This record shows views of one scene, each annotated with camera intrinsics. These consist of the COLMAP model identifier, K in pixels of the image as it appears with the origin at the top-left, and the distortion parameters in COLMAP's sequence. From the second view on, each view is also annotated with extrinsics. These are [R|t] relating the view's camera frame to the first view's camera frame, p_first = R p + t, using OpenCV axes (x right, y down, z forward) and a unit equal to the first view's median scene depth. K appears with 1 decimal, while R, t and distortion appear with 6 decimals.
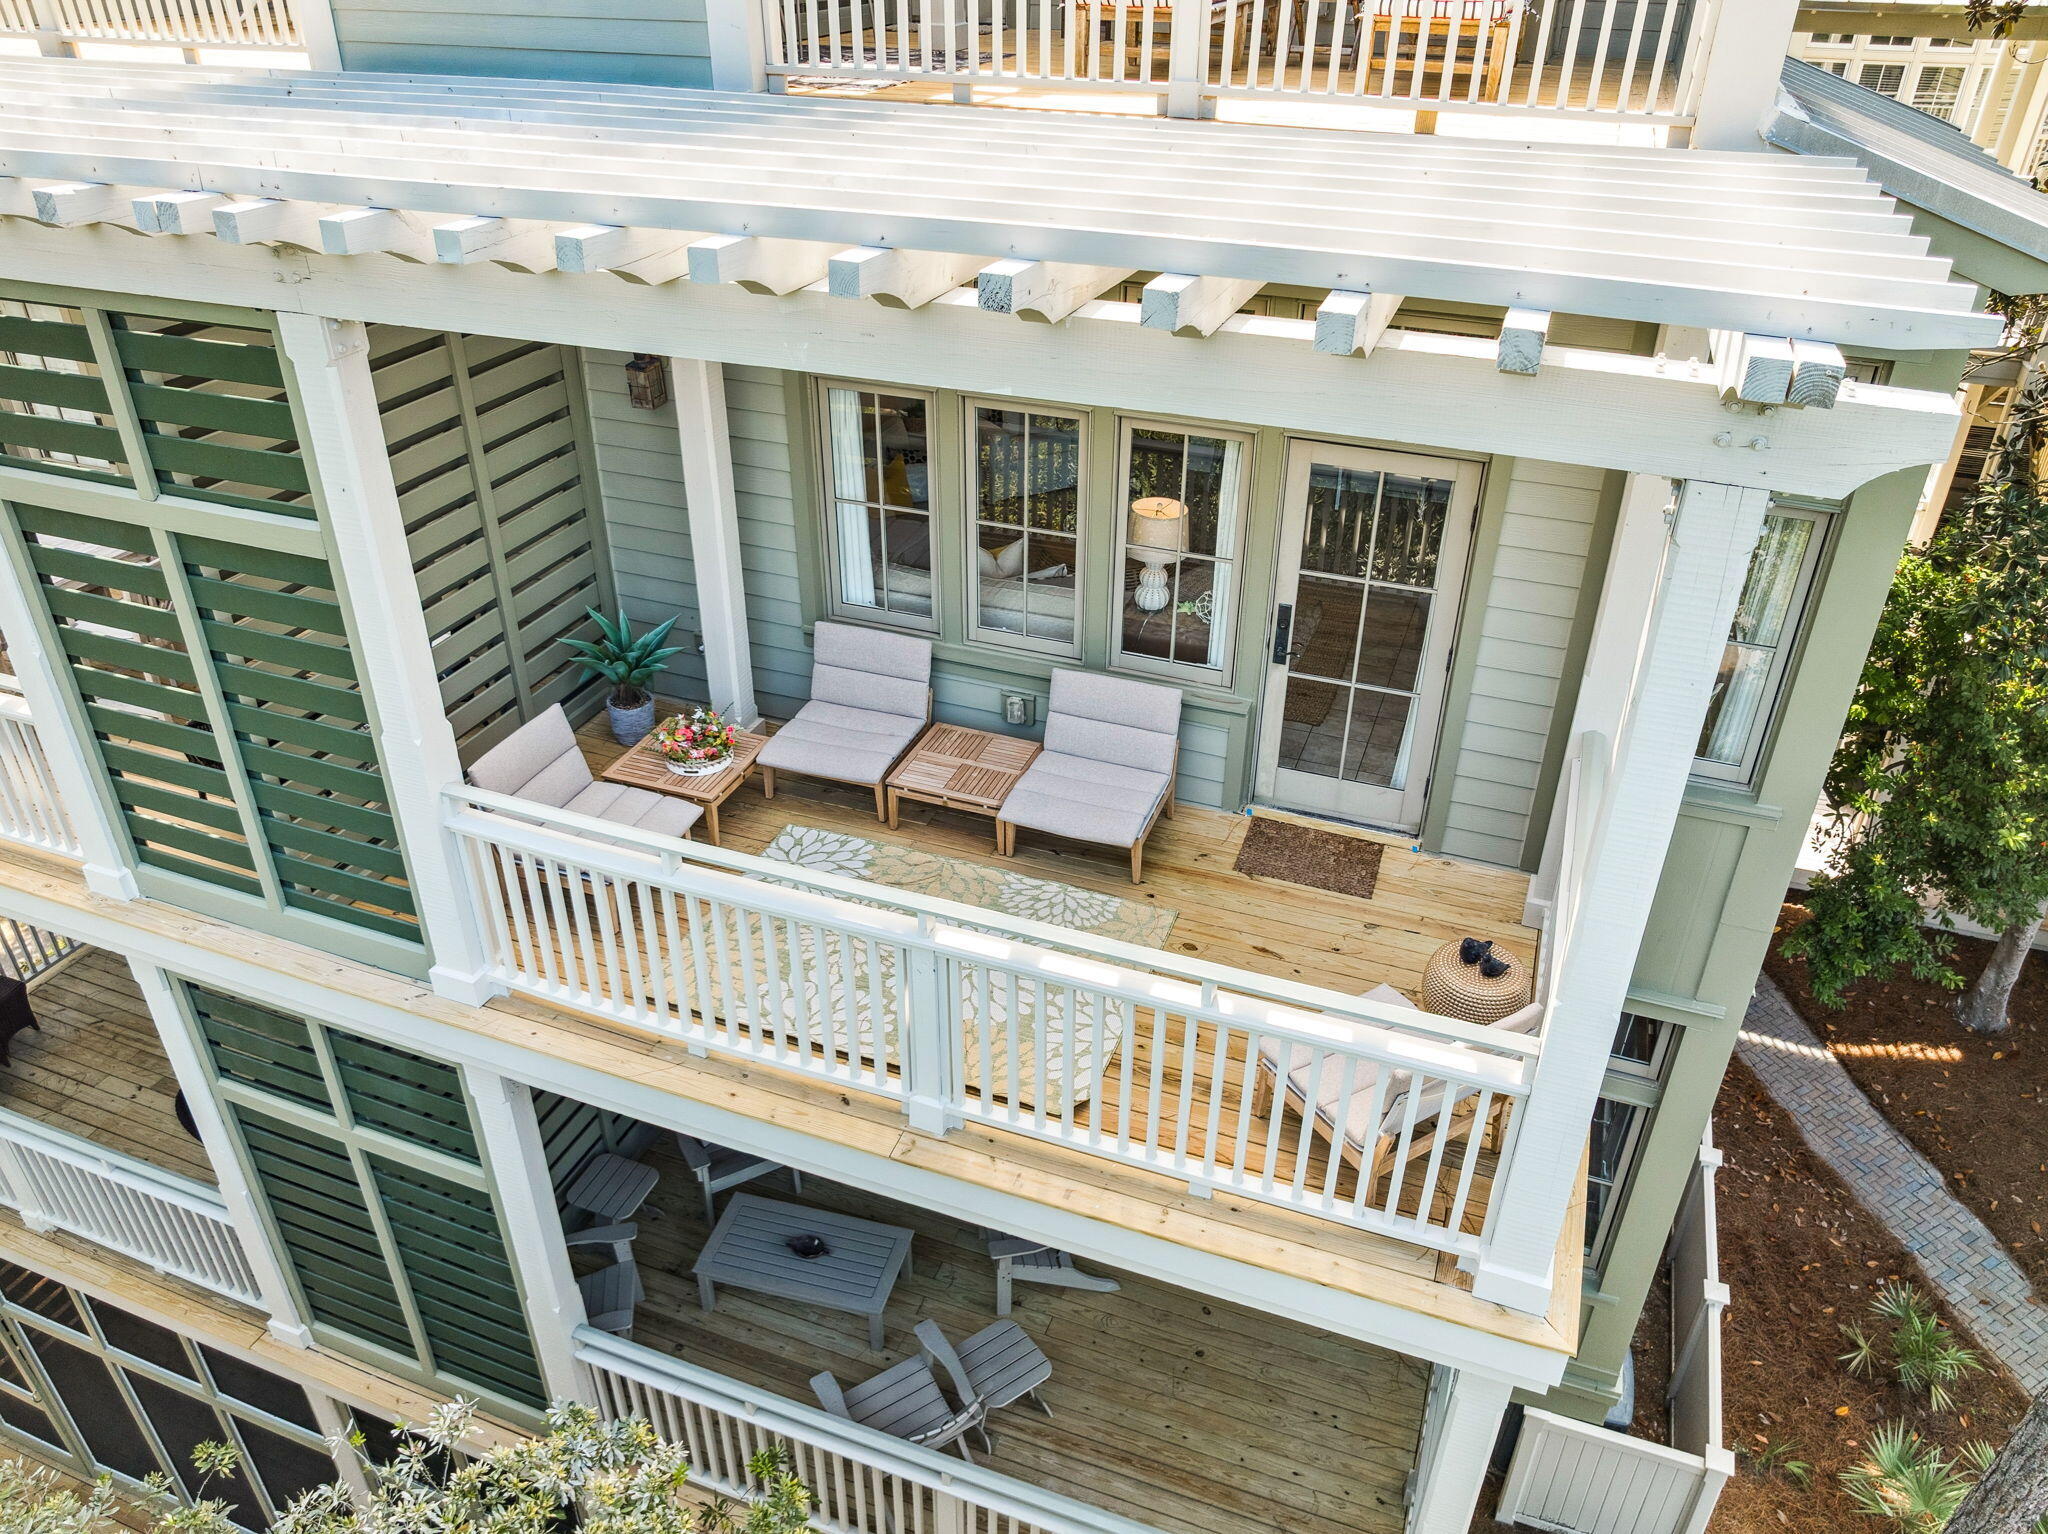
lens RADIAL K [[1445.1, 0, 1018.5], [0, 1445.1, 769.1], [0, 0, 1]] dist [-0.038379, 0.016736]
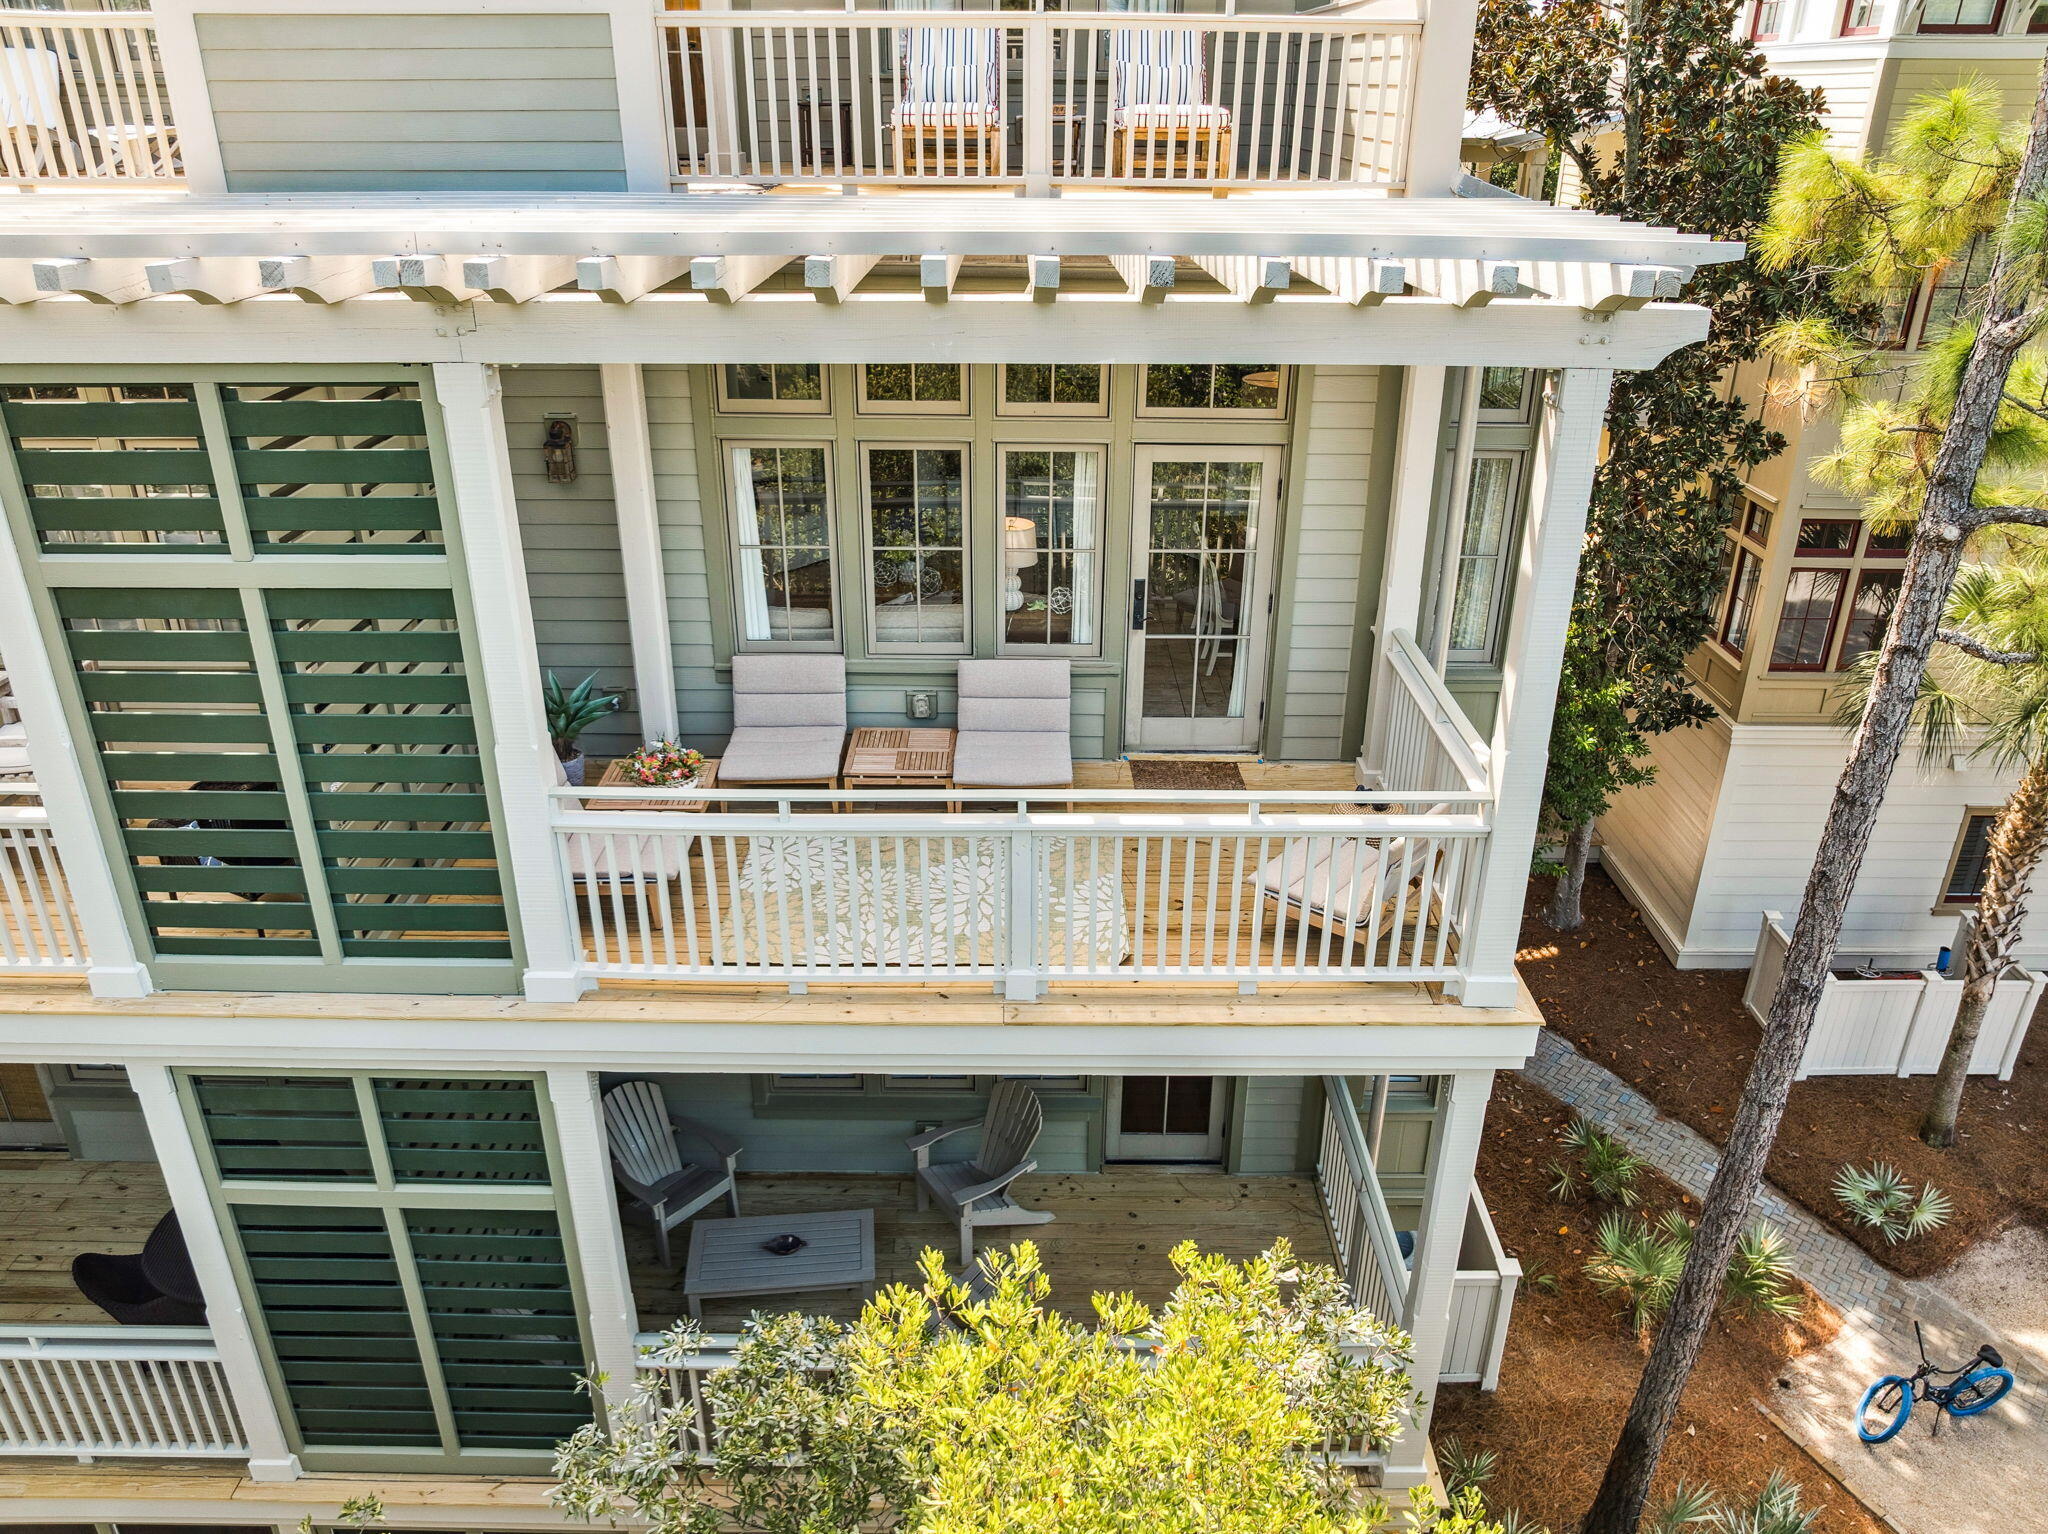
lens RADIAL K [[1445.1, 0, 1027.9], [0, 1445.1, 765.1], [0, 0, 1]] dist [-0.038379, 0.016736]
pose [[0.936368, -0.154209, 0.315333, -0.311279], [0.184861, 0.980302, -0.069532, 0.108002], [-0.298399, 0.123400, 0.946430, -0.131891]]
